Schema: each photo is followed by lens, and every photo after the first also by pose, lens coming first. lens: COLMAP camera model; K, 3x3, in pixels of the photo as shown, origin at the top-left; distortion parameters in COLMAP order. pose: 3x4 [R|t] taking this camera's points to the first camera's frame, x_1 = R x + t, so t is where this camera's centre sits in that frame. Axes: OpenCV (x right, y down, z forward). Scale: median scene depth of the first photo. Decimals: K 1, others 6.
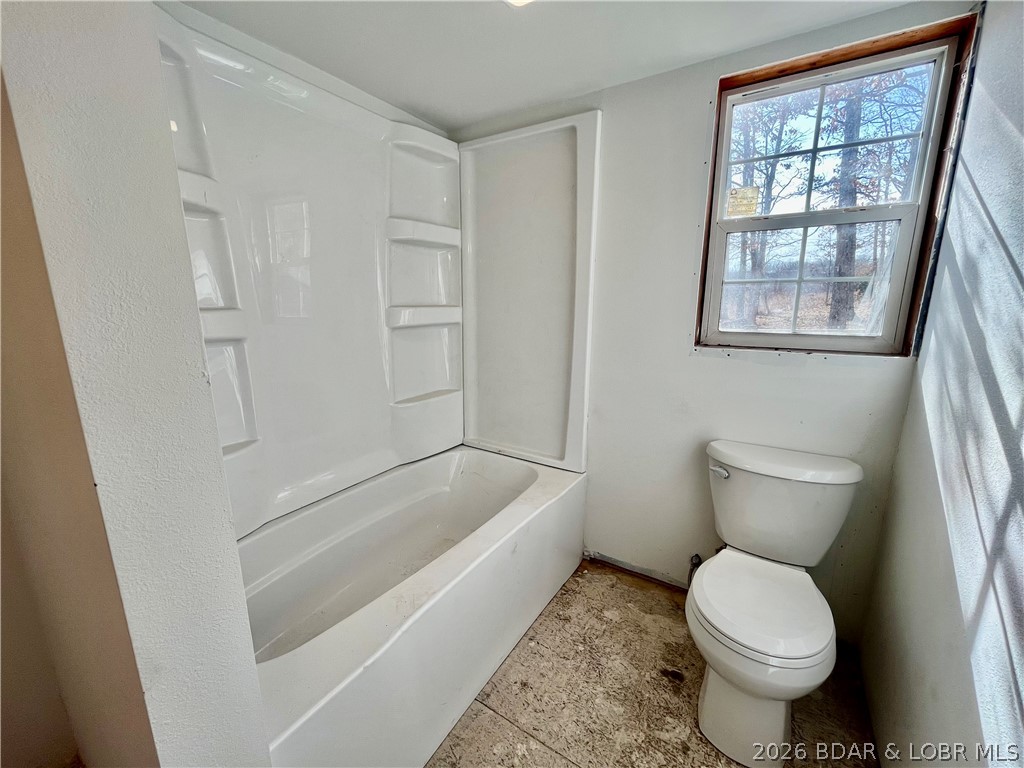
lens RADIAL K [[413.3, 0, 511.3], [0, 413.3, 385.7], [0, 0, 1]] dist [-0.001916, -0.000419]
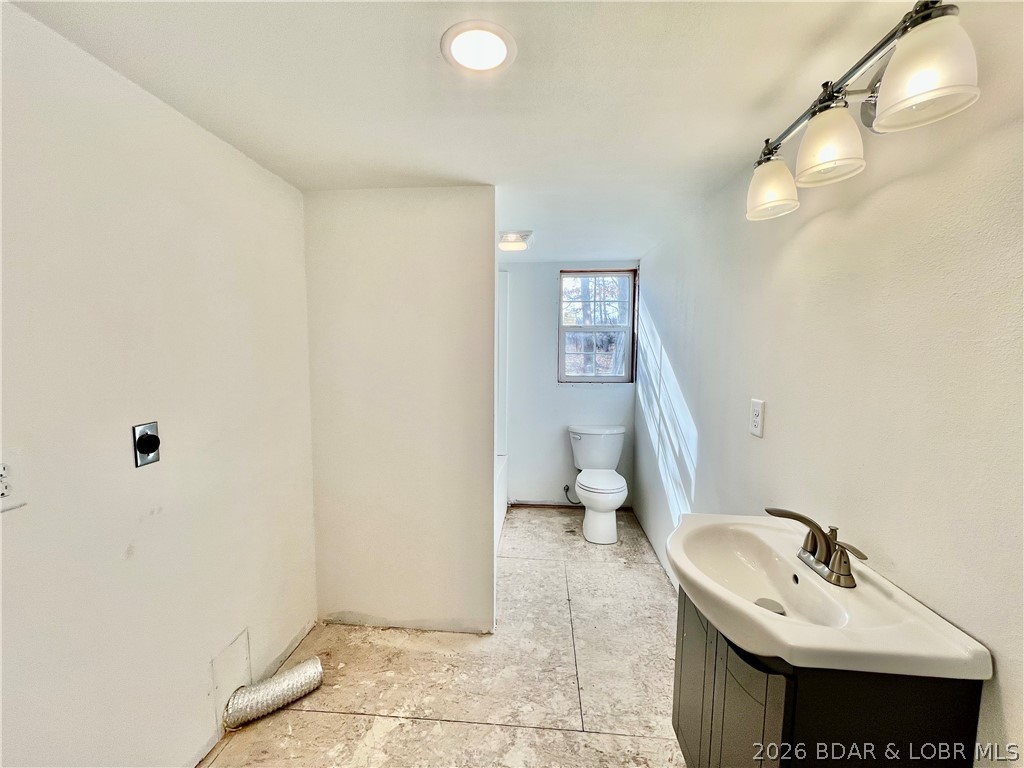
lens RADIAL K [[413.3, 0, 511.9], [0, 413.3, 385.7], [0, 0, 1]] dist [-0.001916, -0.000419]
pose [[0.879964, -0.036047, 0.473672, -0.891549], [0.091407, 0.991332, -0.094370, 0.112145], [-0.466164, 0.126339, 0.875631, -0.870296]]
